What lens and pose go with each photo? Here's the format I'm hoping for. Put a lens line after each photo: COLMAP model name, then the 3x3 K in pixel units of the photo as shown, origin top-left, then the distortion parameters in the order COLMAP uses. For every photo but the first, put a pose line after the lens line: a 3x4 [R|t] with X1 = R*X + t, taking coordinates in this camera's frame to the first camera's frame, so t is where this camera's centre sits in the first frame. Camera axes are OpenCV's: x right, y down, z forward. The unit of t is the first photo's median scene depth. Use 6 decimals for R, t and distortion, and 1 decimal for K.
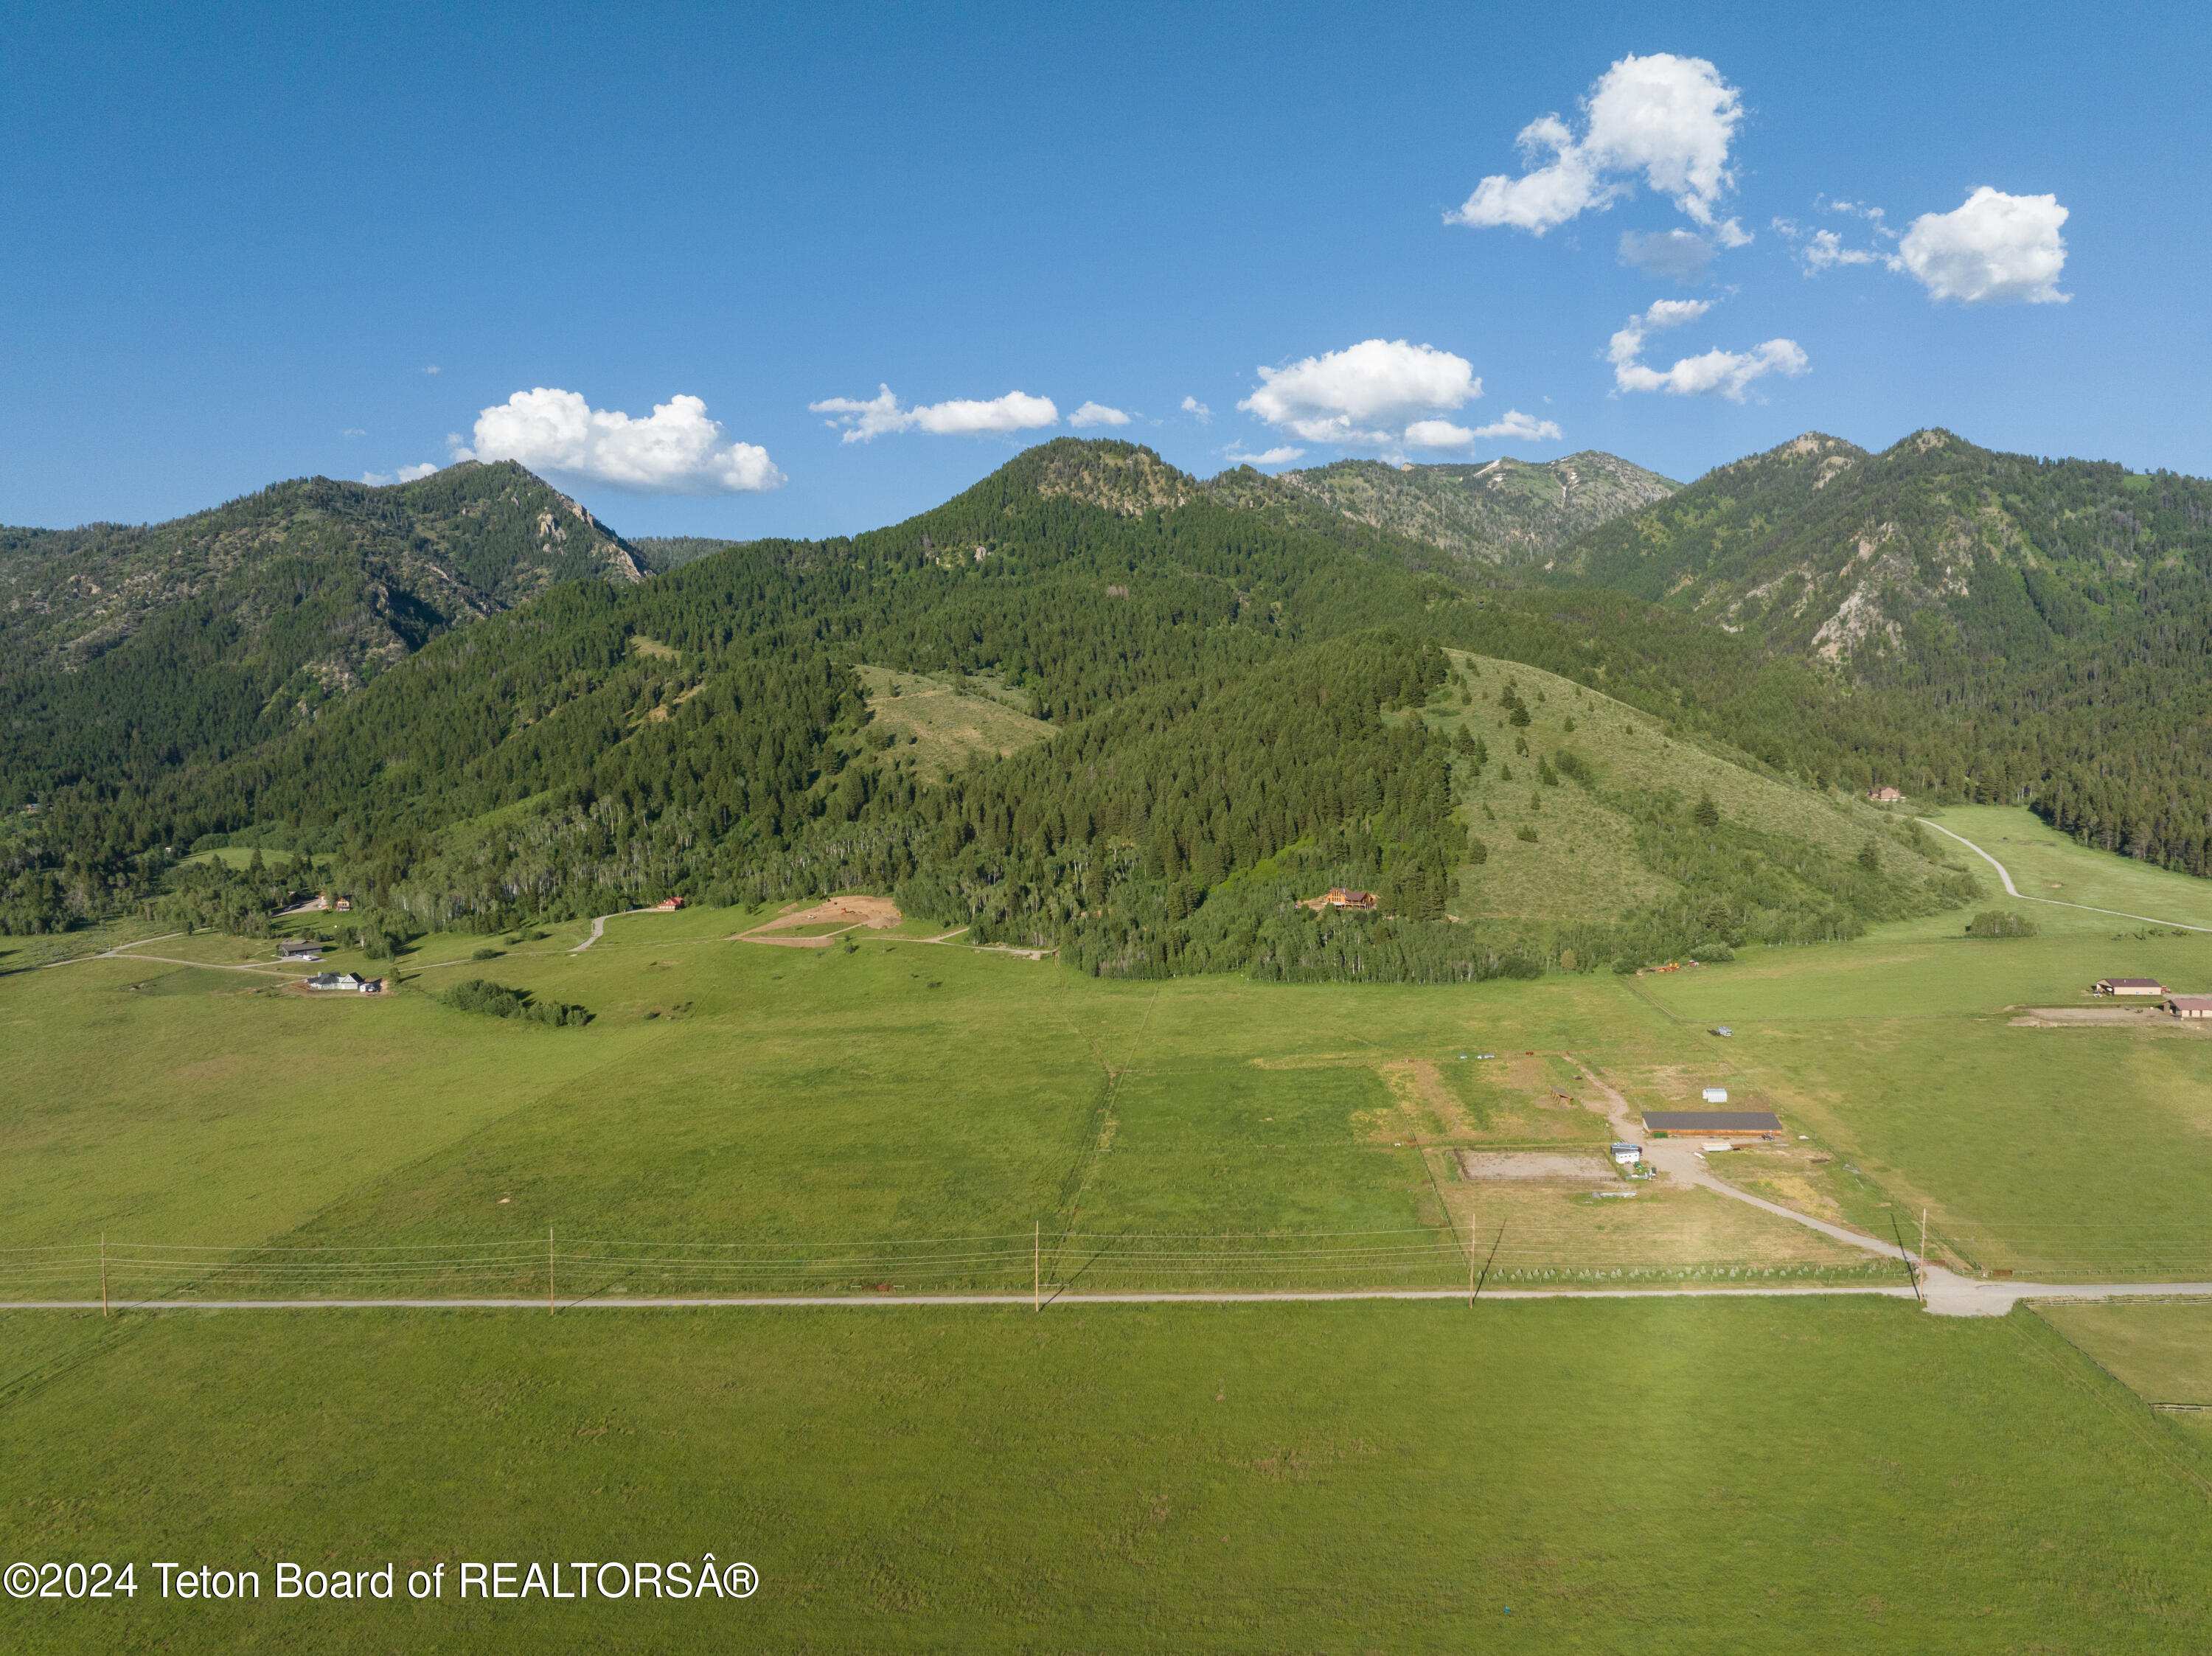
lens RADIAL K [[1531.5, 0, 1106.0], [0, 1531.5, 828.0], [0, 0, 1]] dist [-0.057006, 0.026868]
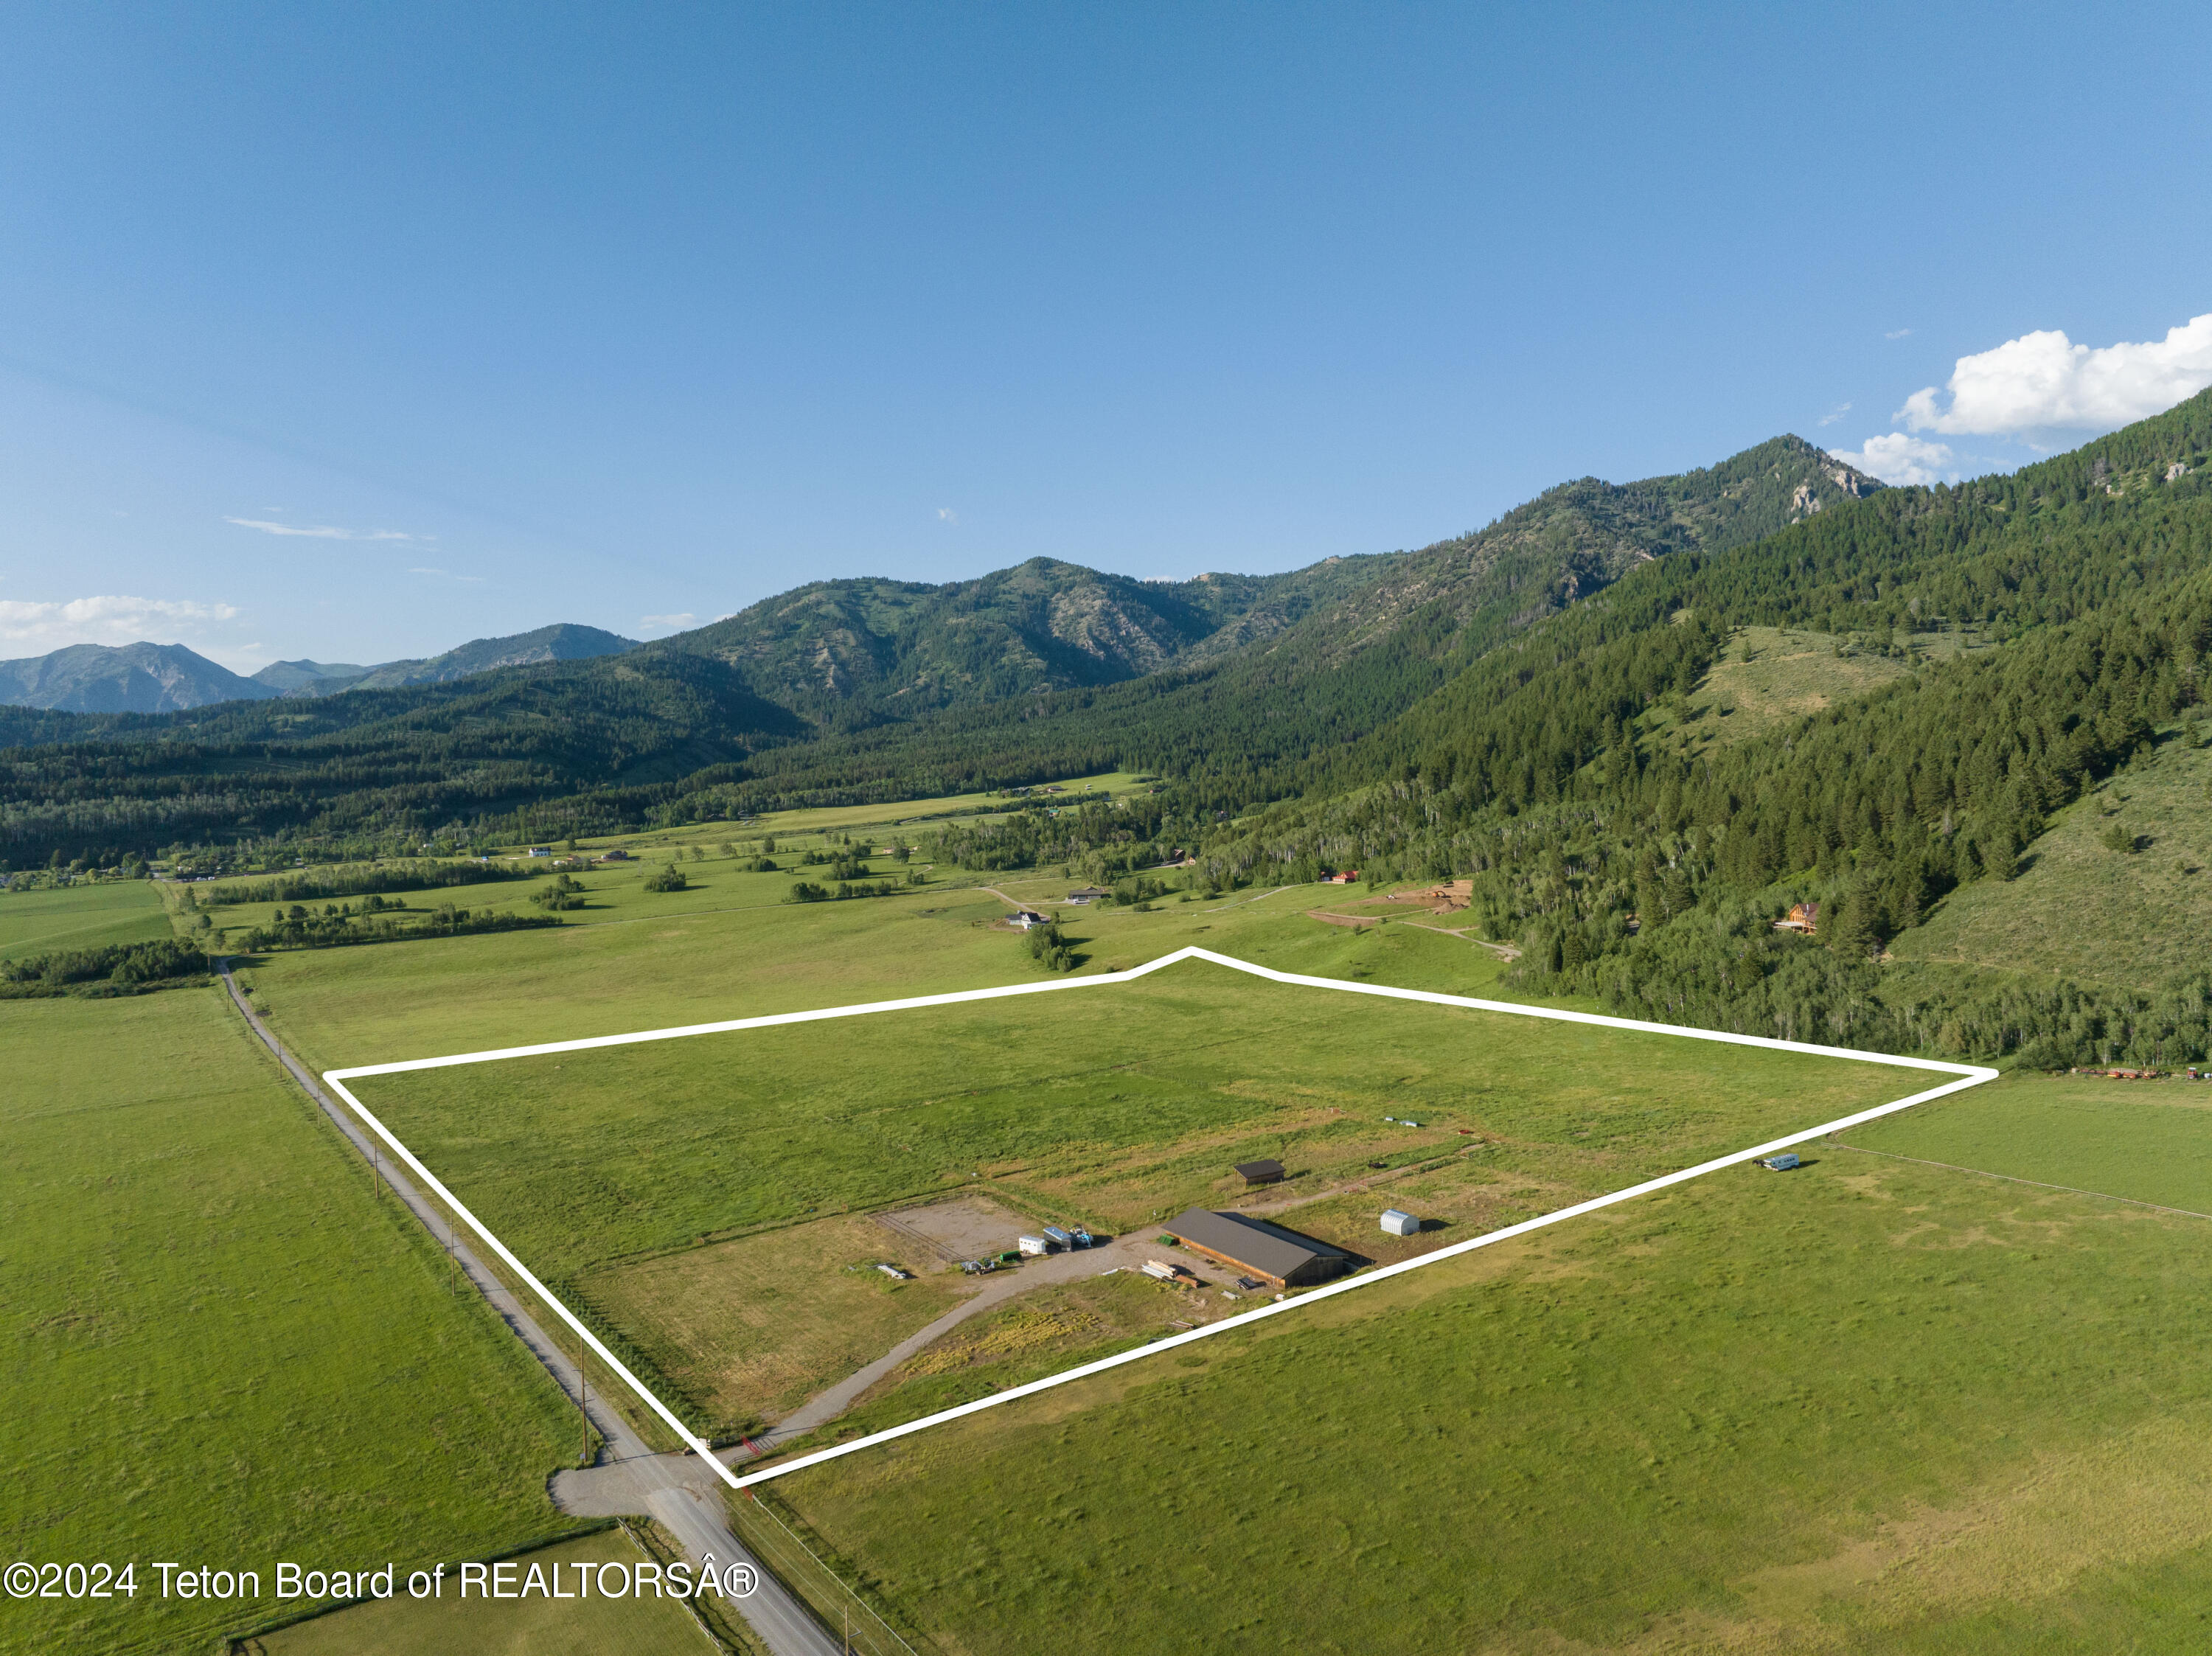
lens RADIAL K [[1531.5, 0, 1106.0], [0, 1531.5, 828.0], [0, 0, 1]] dist [-0.057006, 0.026868]
pose [[0.632037, 0.036332, -0.774086, 0.127685], [-0.029896, 0.999300, 0.022493, -0.000070], [0.774361, 0.008925, 0.632681, 0.077614]]
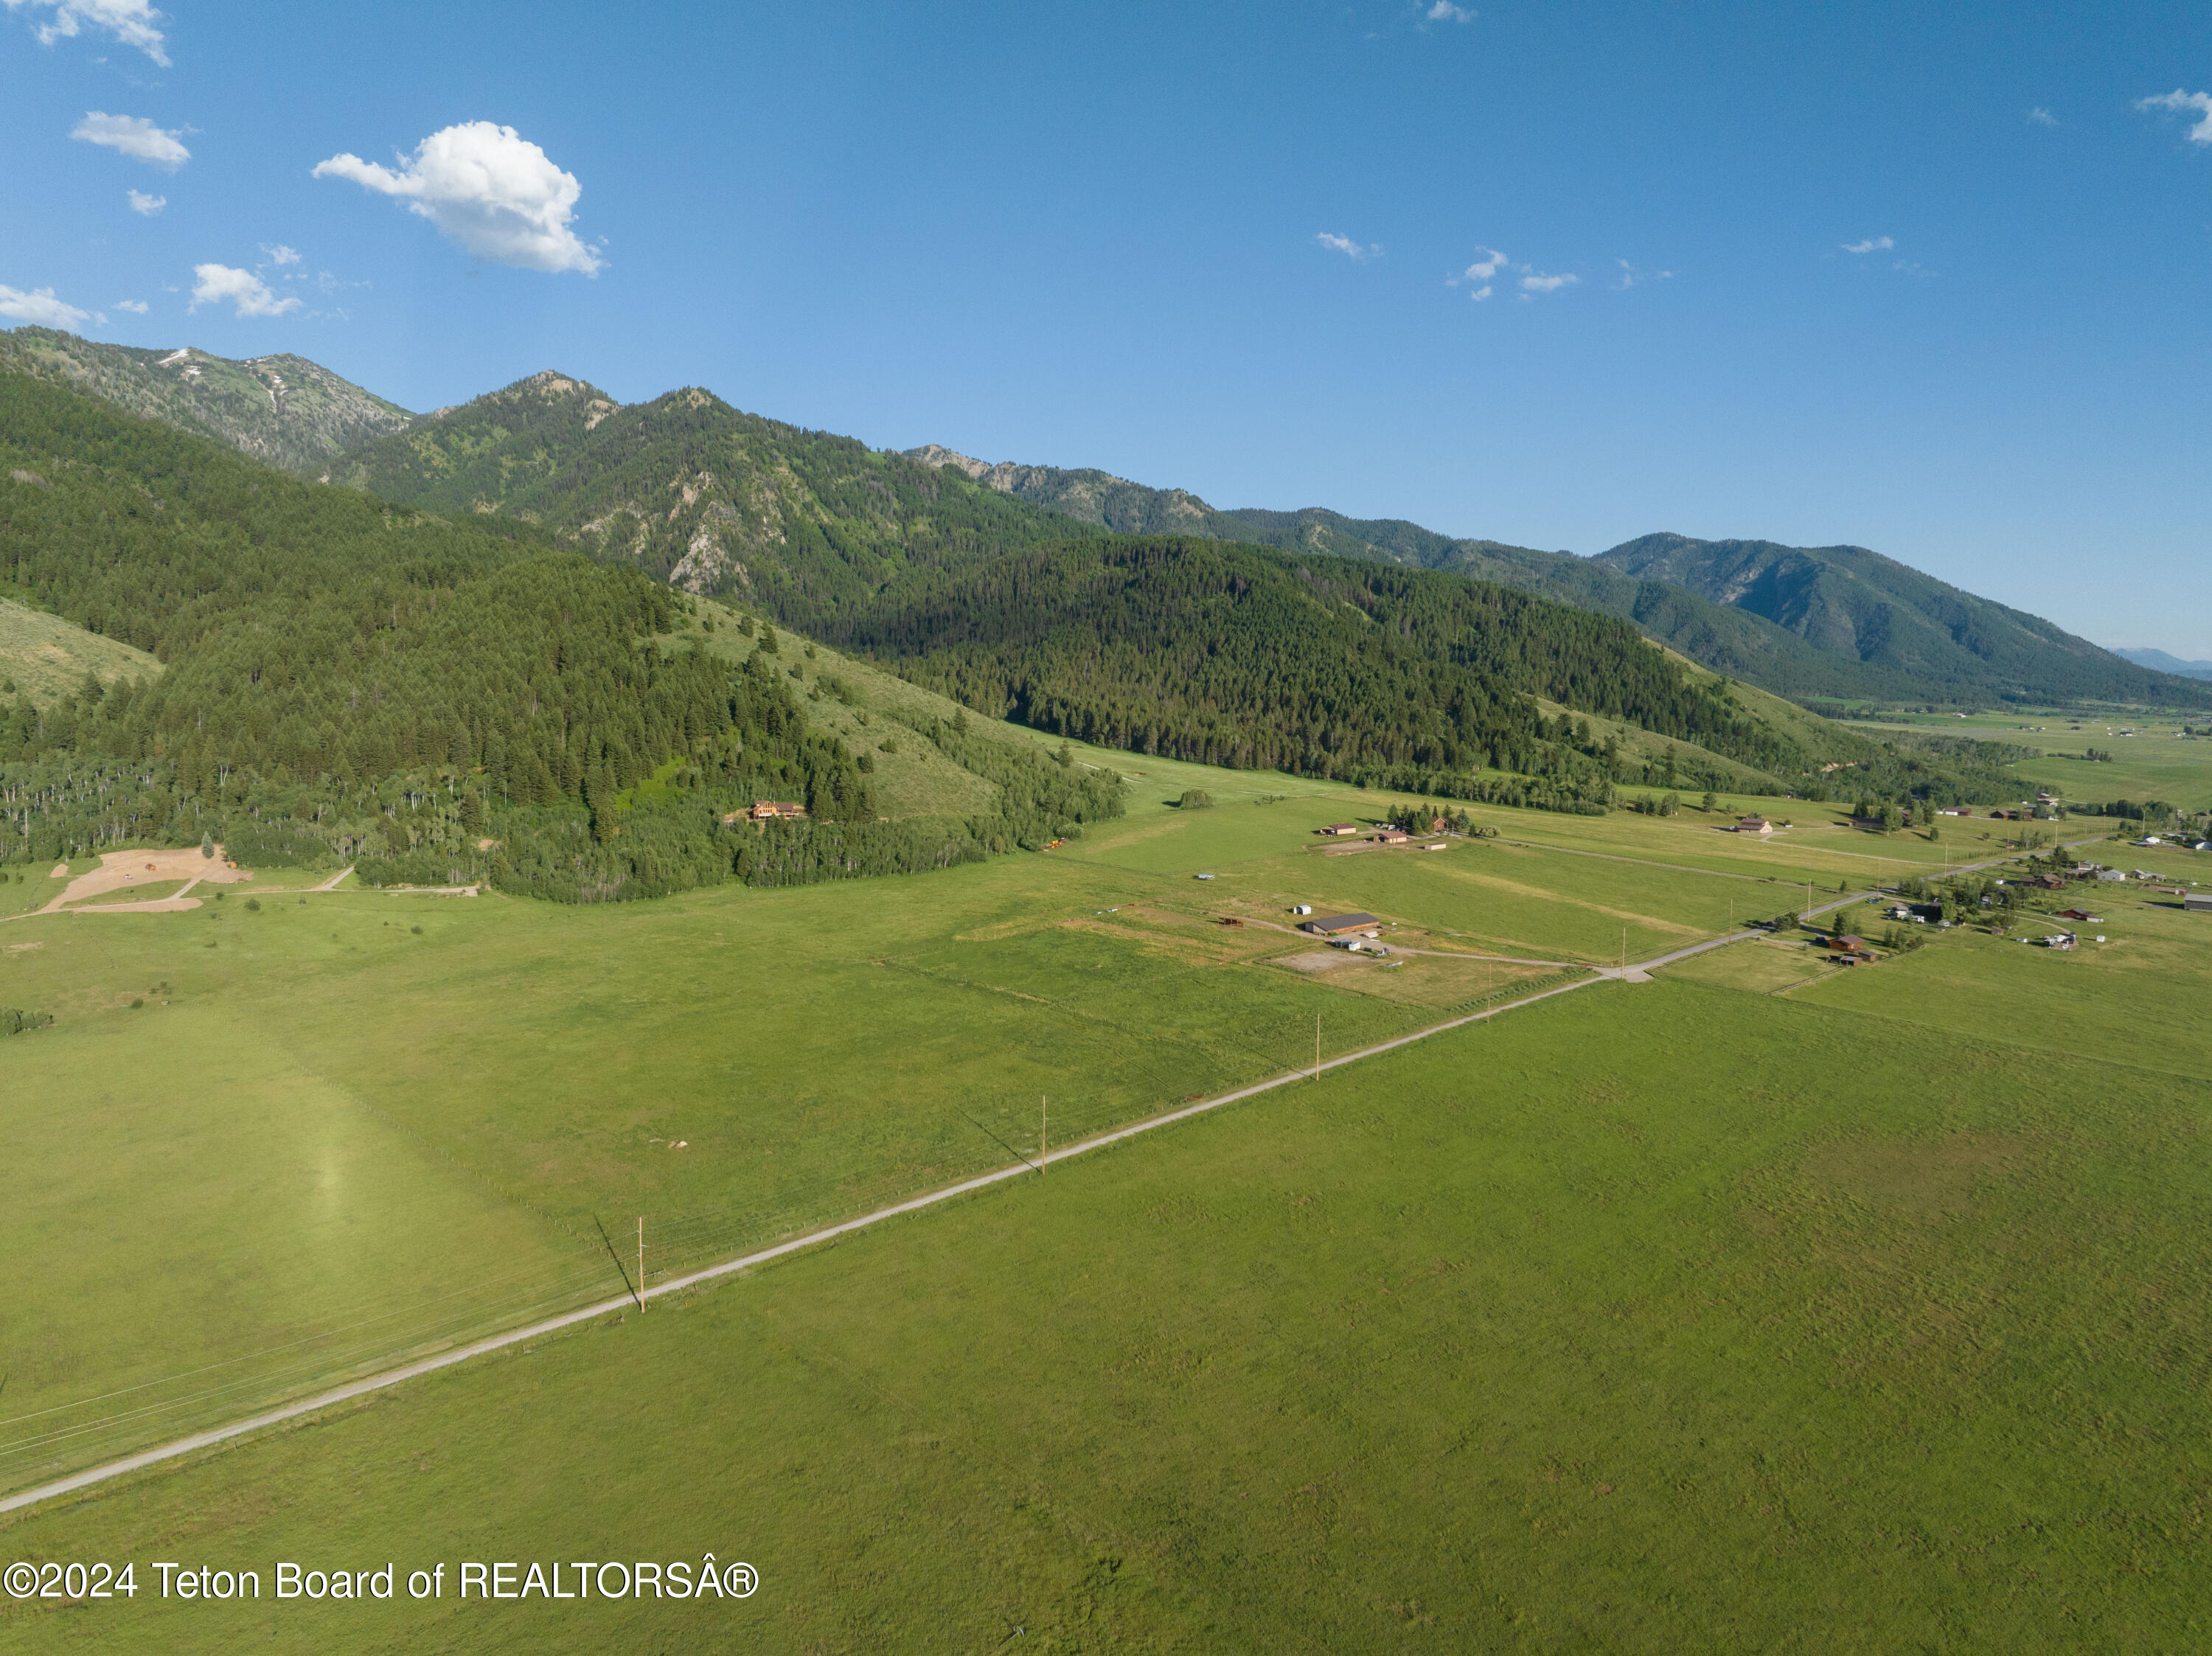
lens RADIAL K [[1531.5, 0, 1106.0], [0, 1531.5, 828.0], [0, 0, 1]] dist [-0.057006, 0.026868]
pose [[0.666165, -0.065128, 0.742956, -0.127923], [0.030182, 0.997718, 0.060397, 0.000467], [-0.745194, -0.017810, 0.666610, 0.025554]]
